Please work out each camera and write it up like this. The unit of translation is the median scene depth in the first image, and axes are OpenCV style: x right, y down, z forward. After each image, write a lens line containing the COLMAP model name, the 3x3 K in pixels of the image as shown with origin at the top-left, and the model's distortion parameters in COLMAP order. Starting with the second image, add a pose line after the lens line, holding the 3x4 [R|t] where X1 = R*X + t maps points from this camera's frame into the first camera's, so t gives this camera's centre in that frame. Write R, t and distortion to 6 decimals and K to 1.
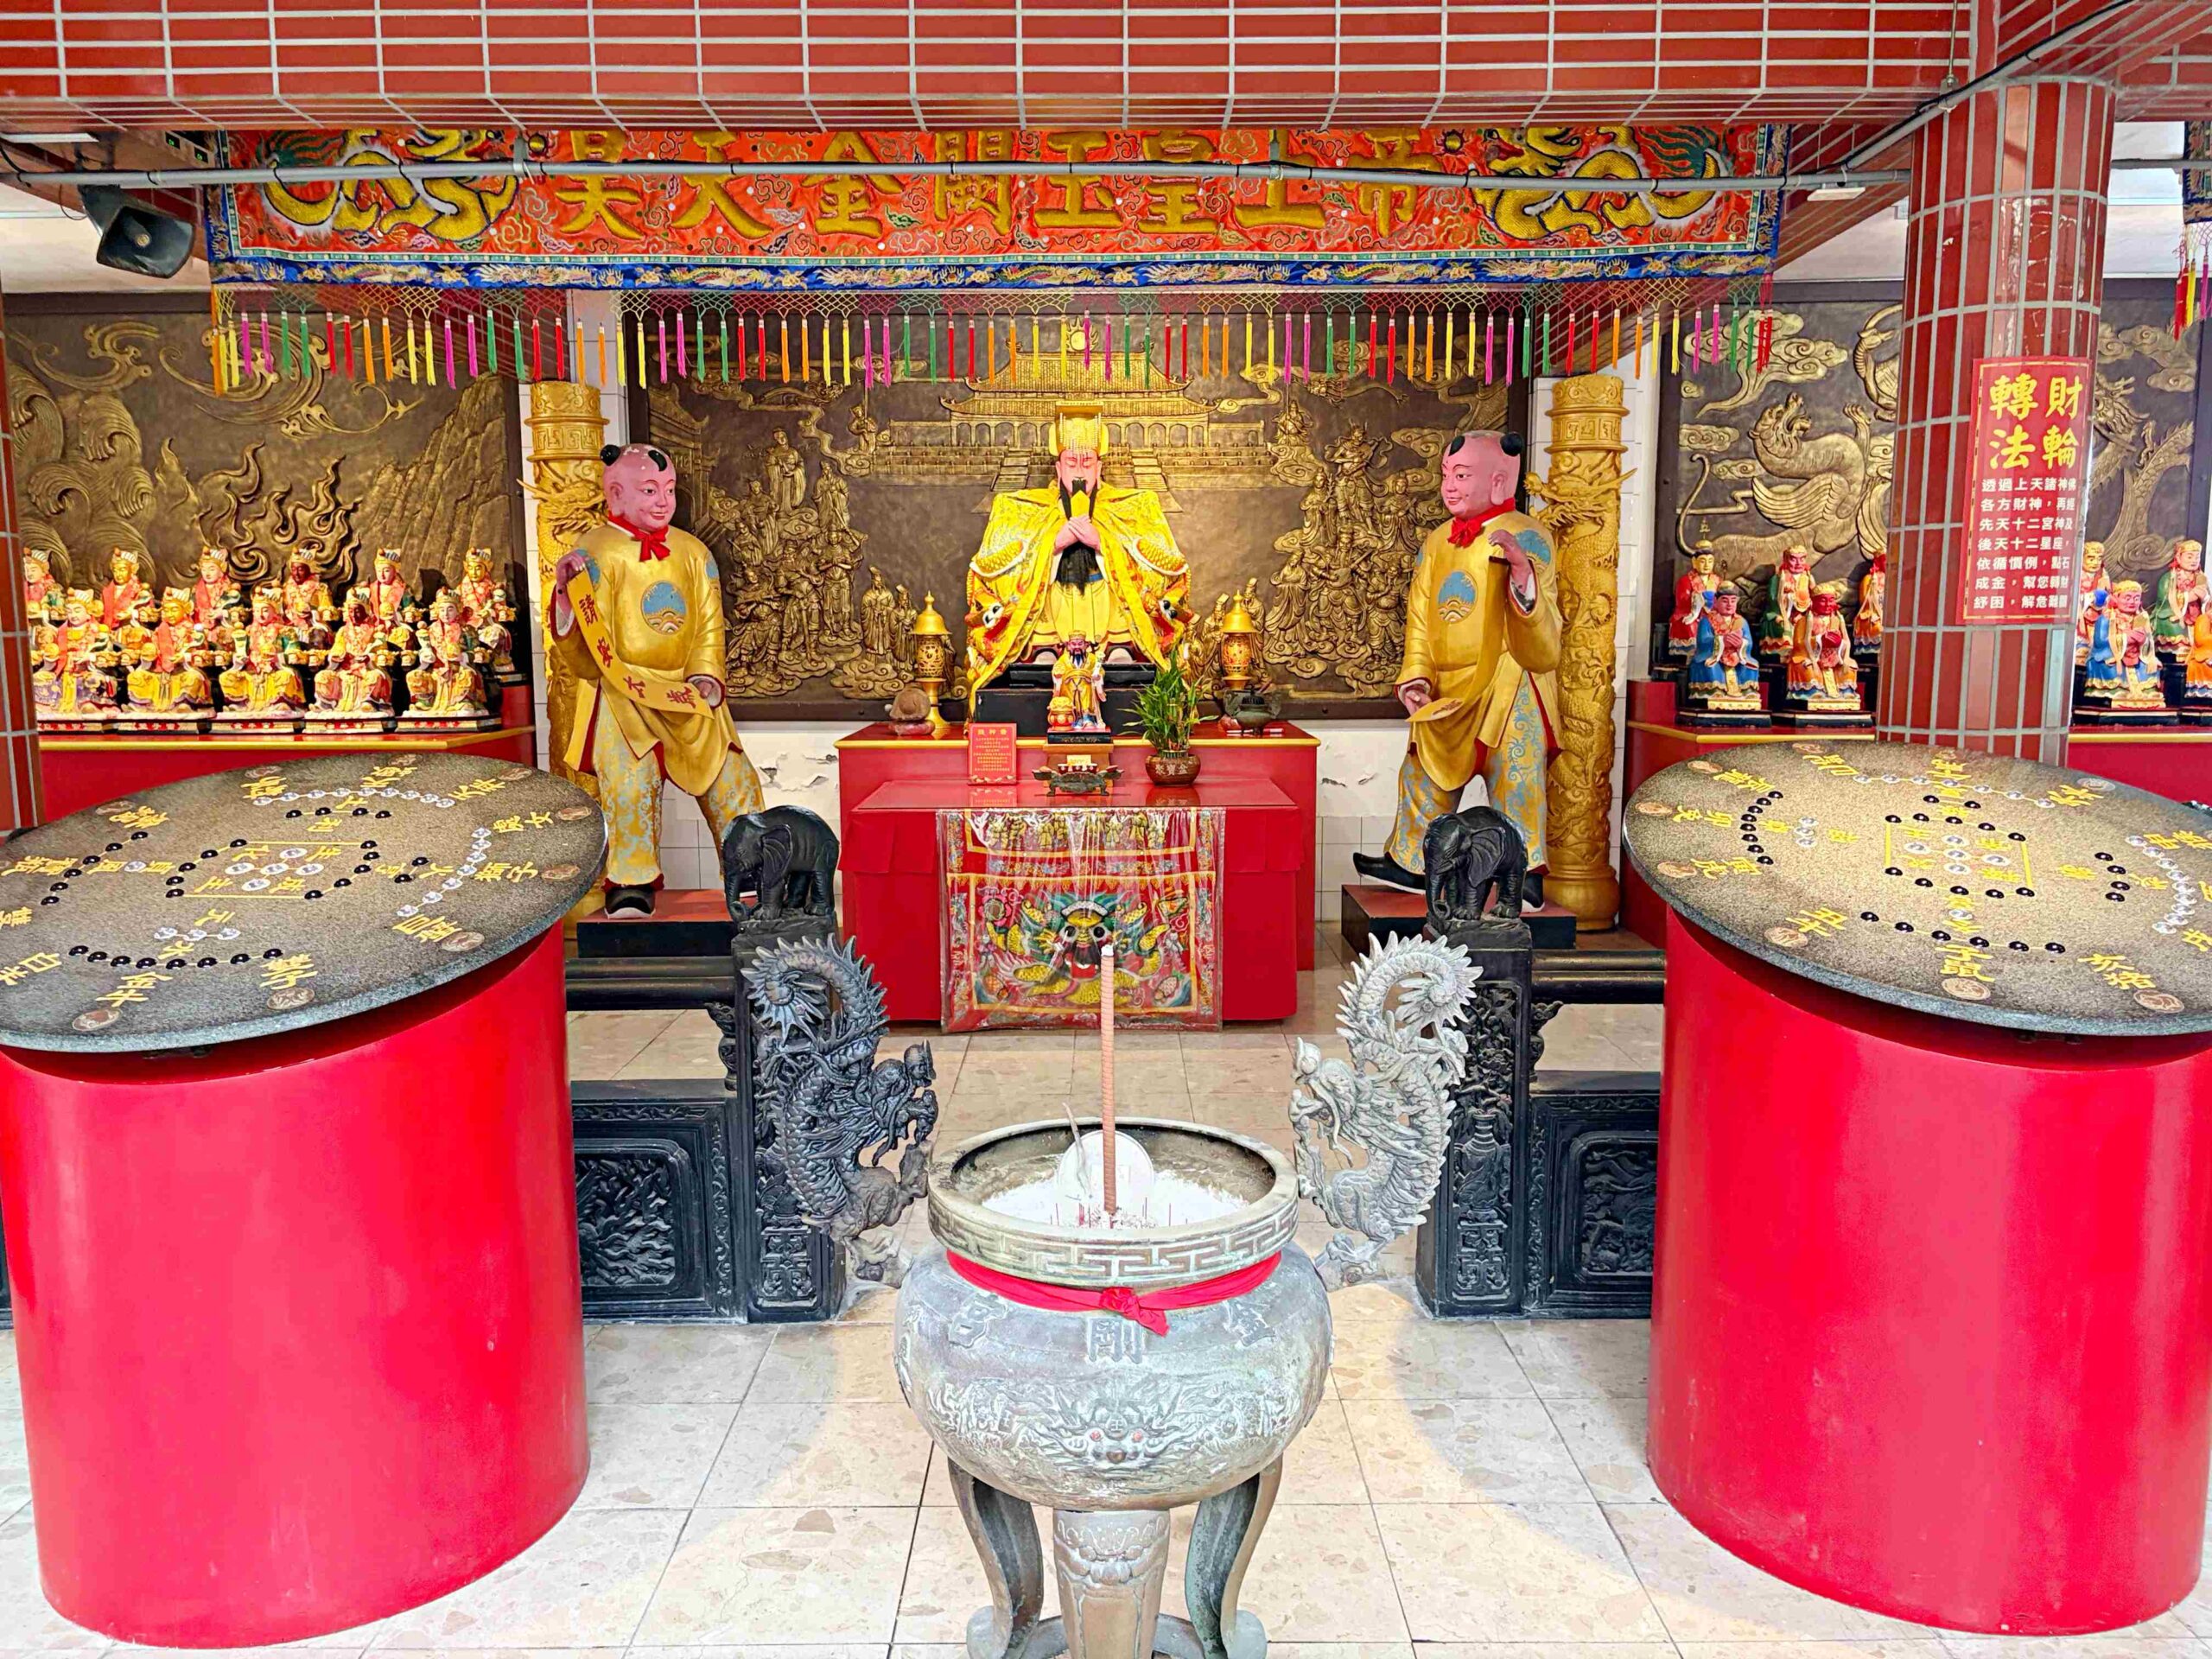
lens RADIAL K [[1710.8, 0, 1100.6], [0, 1710.8, 830.2], [0, 0, 1]] dist [0.025009, -0.022438]
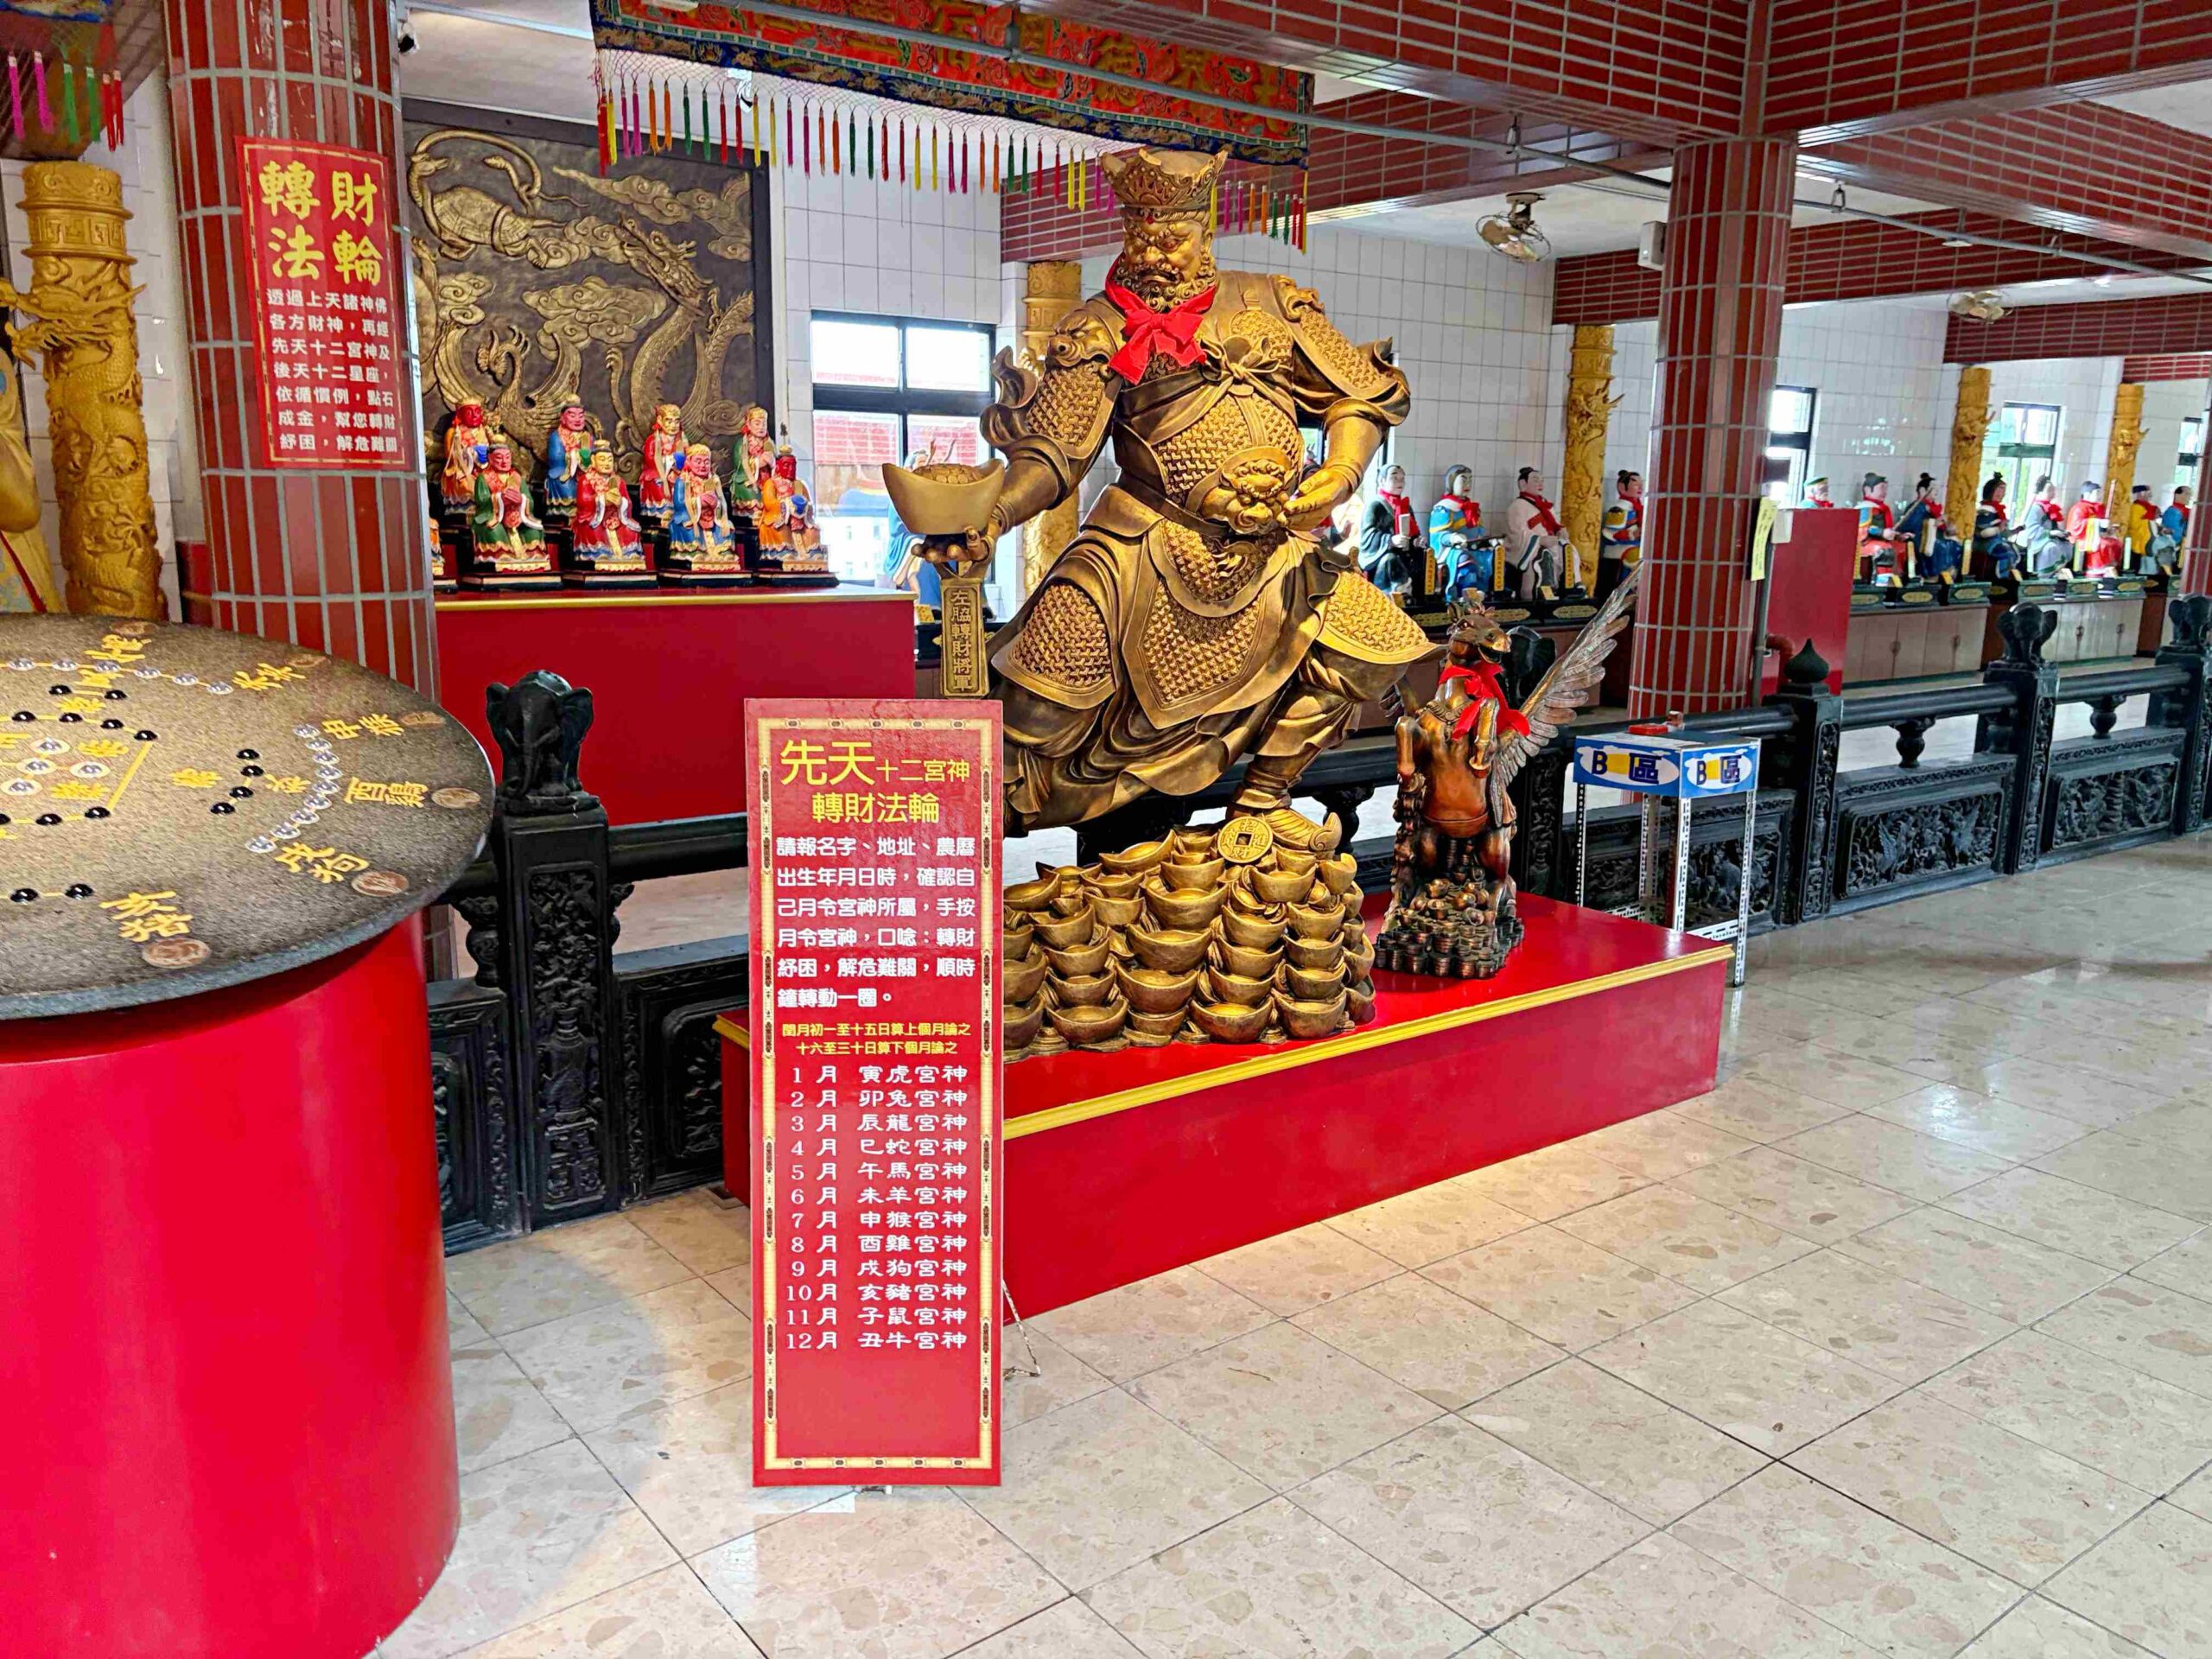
lens RADIAL K [[1710.8, 0, 1111.0], [0, 1710.8, 833.8], [0, 0, 1]] dist [0.025009, -0.022438]
pose [[0.782764, -0.104279, 0.613520, 0.291533], [0.056059, 0.993668, 0.097368, -0.002371], [-0.619788, -0.041823, 0.783654, 0.091078]]
